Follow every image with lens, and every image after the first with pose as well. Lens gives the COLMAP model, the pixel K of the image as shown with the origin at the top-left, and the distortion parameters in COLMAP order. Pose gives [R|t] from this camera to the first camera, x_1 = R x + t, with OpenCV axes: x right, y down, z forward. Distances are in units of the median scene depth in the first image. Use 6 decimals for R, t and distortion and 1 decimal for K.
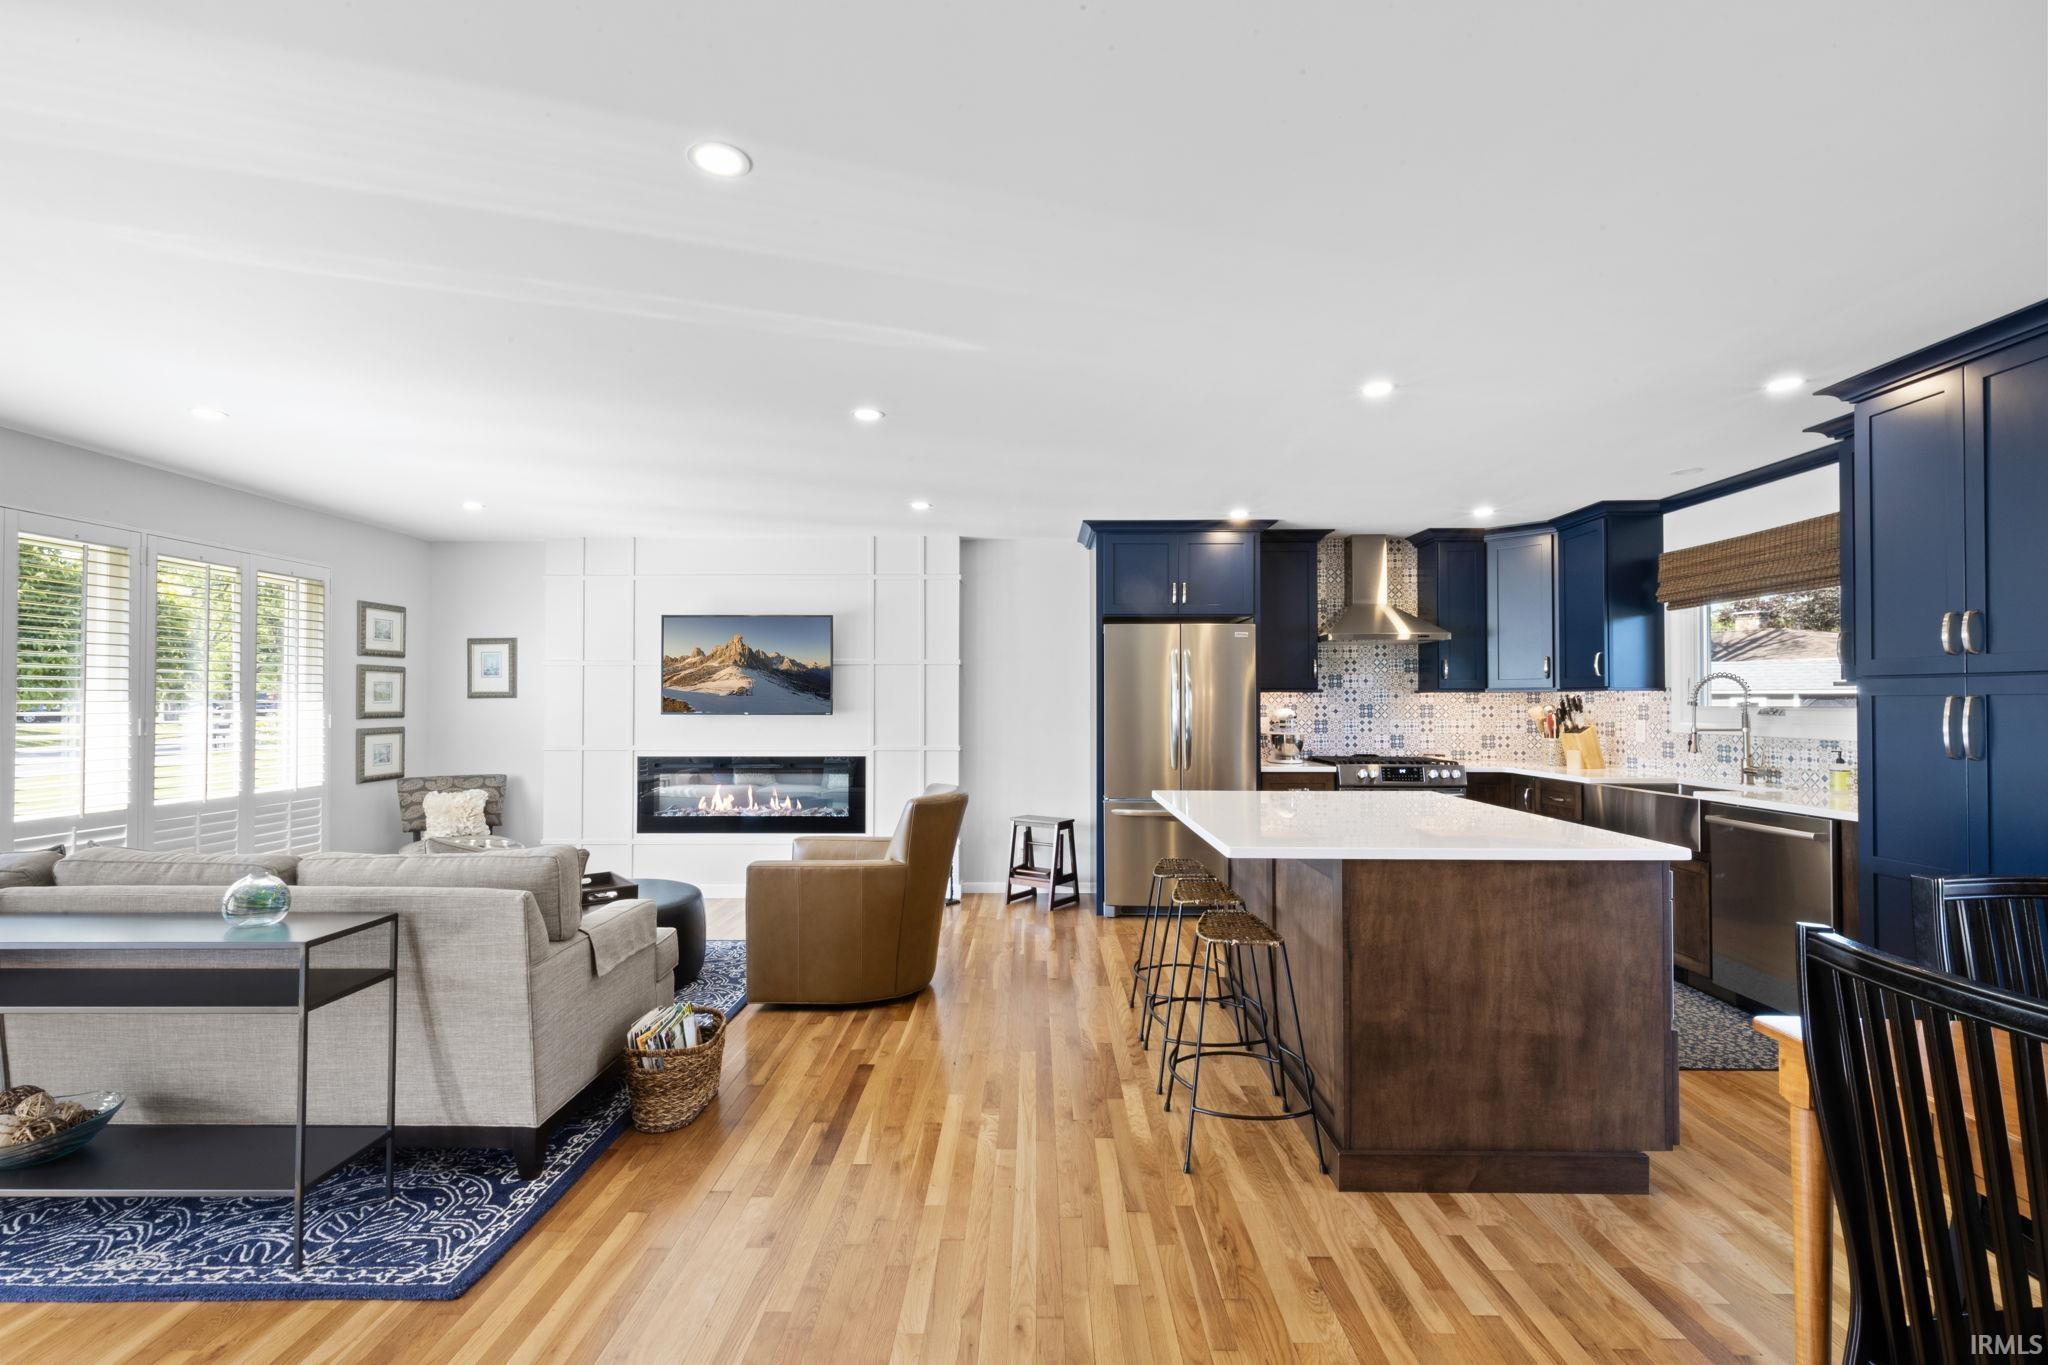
lens RADIAL K [[921.9, 0, 1023.1], [0, 921.9, 689.6], [0, 0, 1]] dist [0.010335, -0.000585]
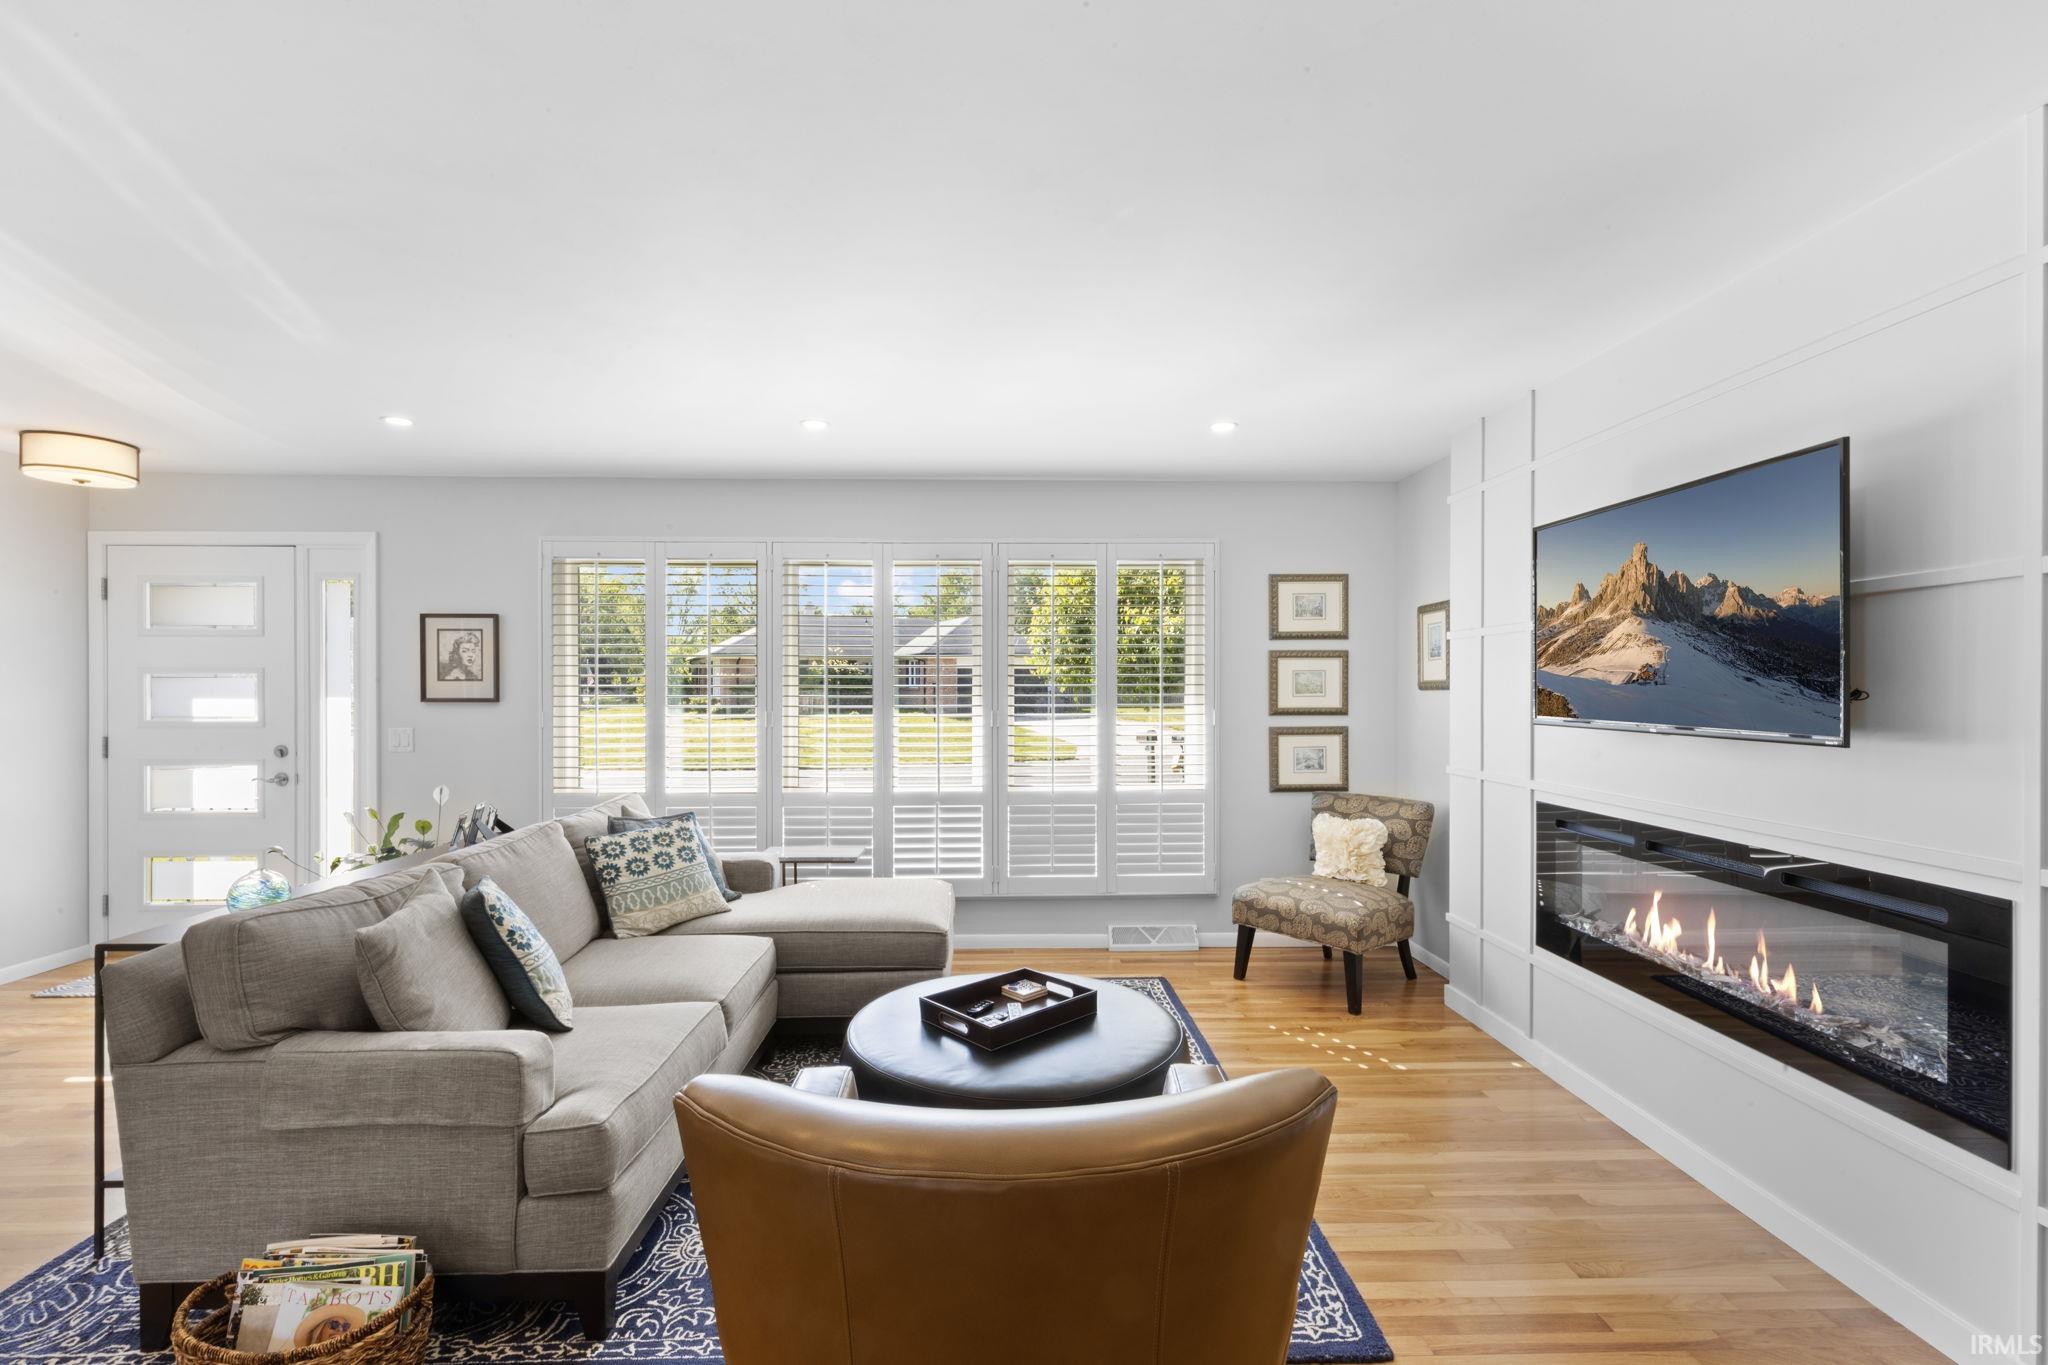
lens RADIAL K [[921.9, 0, 1023.1], [0, 921.9, 689.6], [0, 0, 1]] dist [0.010335, -0.000585]
pose [[0.038123, 0.001585, -0.999272, 0.119660], [0.016958, 0.999854, 0.002233, 0.002897], [0.999129, -0.017030, 0.038090, 0.803208]]
